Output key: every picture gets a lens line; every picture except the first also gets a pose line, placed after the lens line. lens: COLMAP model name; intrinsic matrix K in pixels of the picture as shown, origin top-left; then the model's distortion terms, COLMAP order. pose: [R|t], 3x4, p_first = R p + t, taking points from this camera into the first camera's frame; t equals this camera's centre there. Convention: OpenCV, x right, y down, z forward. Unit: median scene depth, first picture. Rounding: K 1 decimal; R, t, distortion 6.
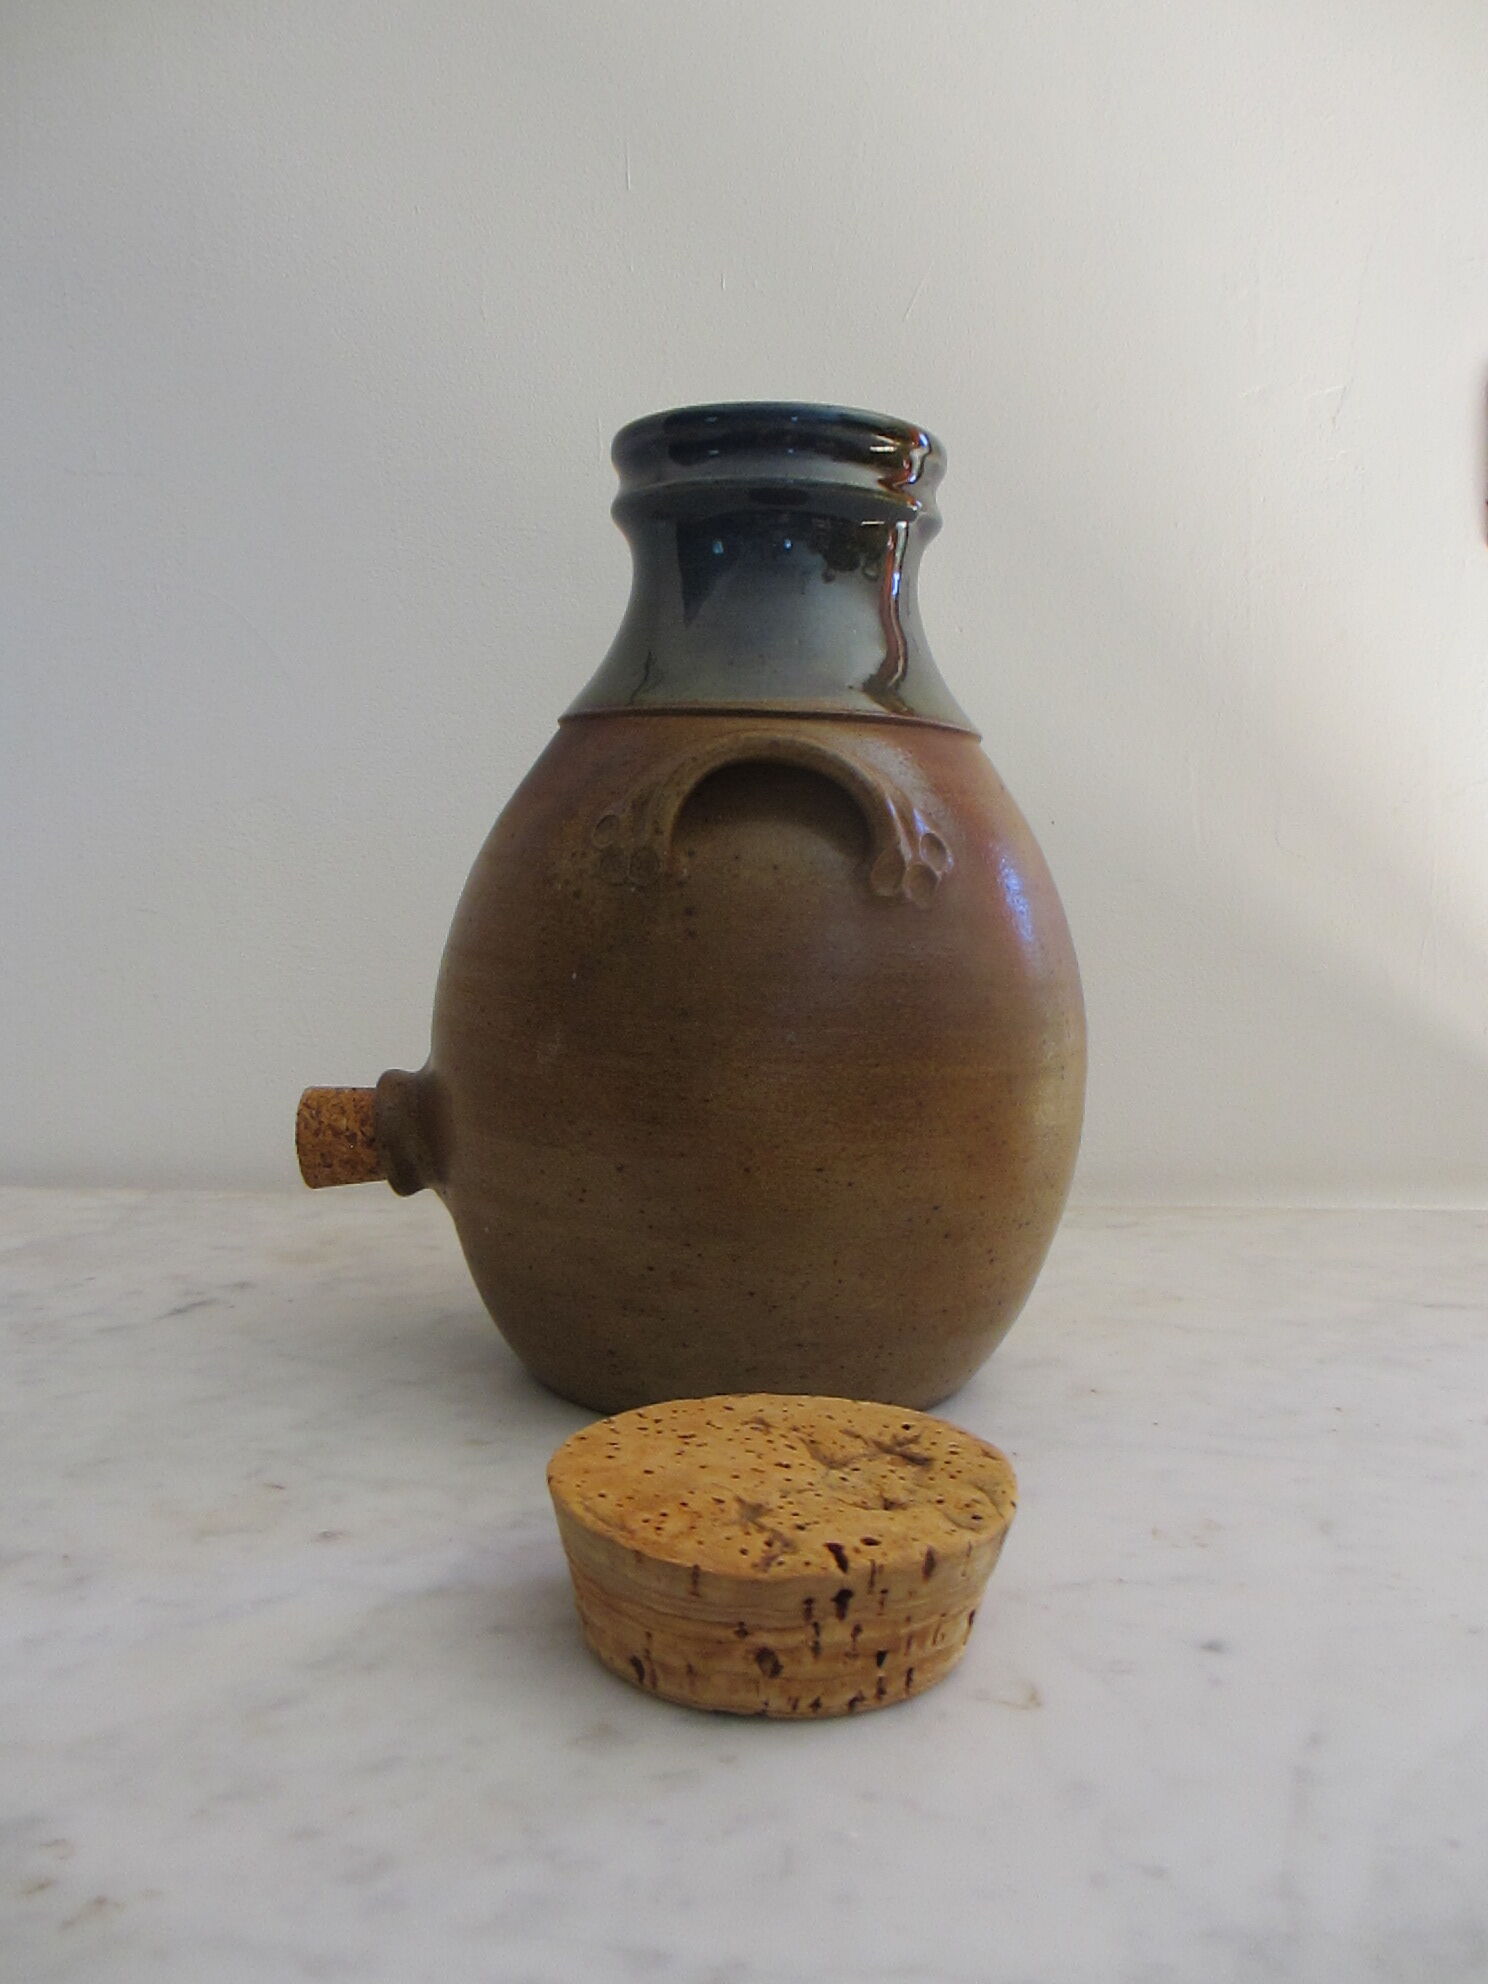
lens RADIAL K [[1639.6, 0, 744.0], [0, 1639.6, 992.0], [0, 0, 1]] dist [-0.046036, 0.007047]
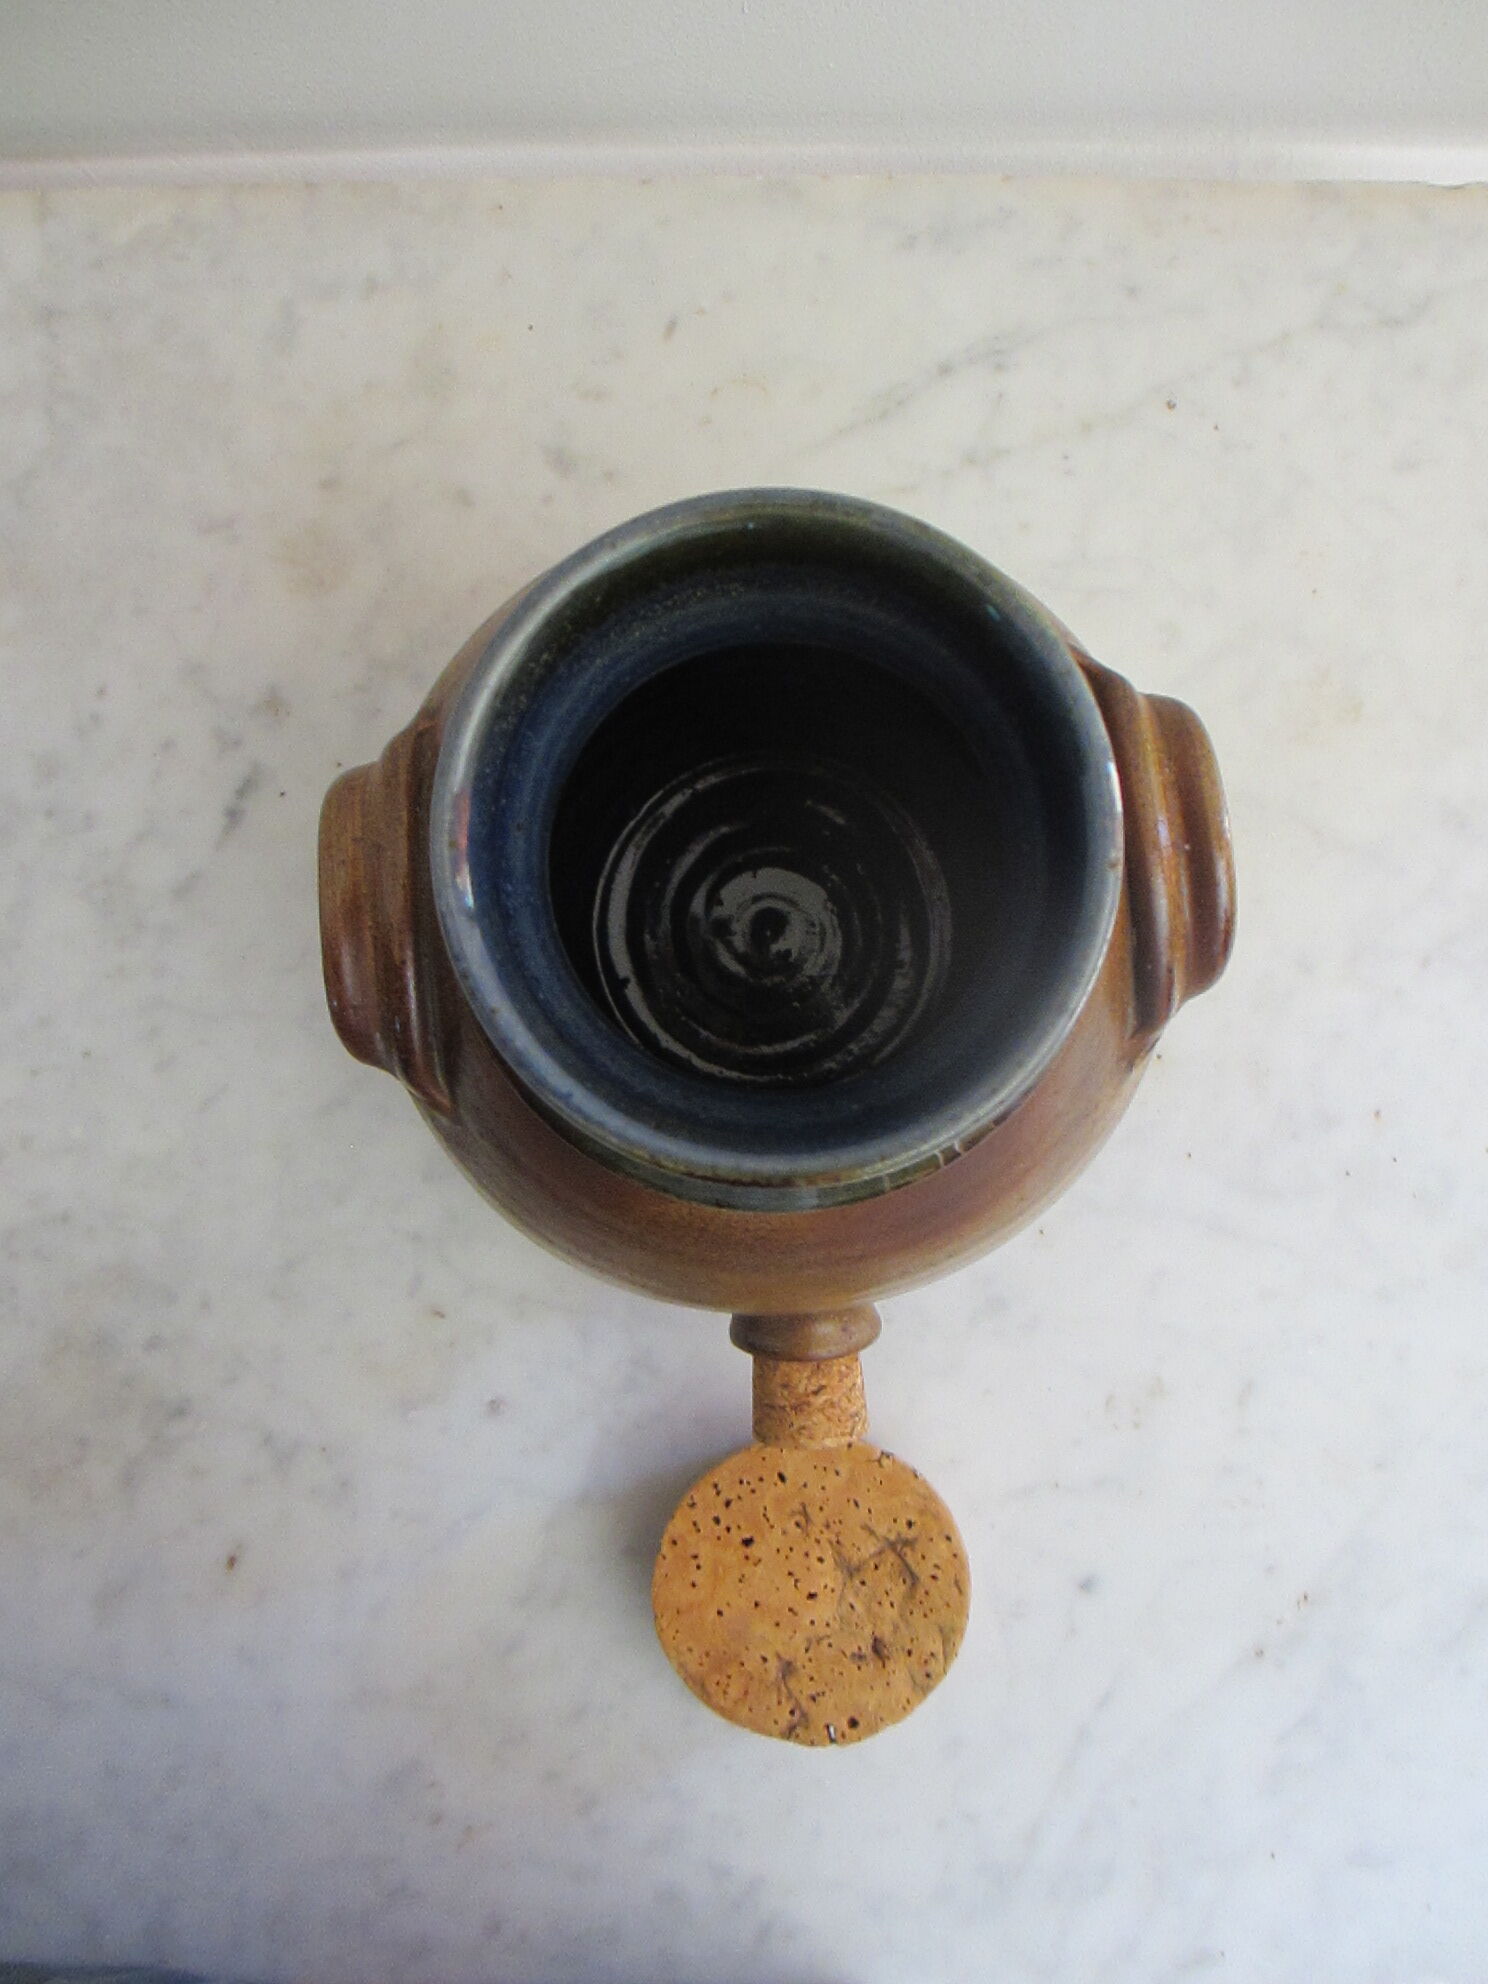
lens RADIAL K [[1655.9, 0, 769.1], [0, 1655.9, 1021.7], [0, 0, 1]] dist [-0.023440, -0.001414]
pose [[0.997118, 0.069659, -0.030040, -0.005811], [0.025909, 0.059460, 0.997894, -1.248975], [0.071298, -0.995797, 0.057483, 1.462584]]
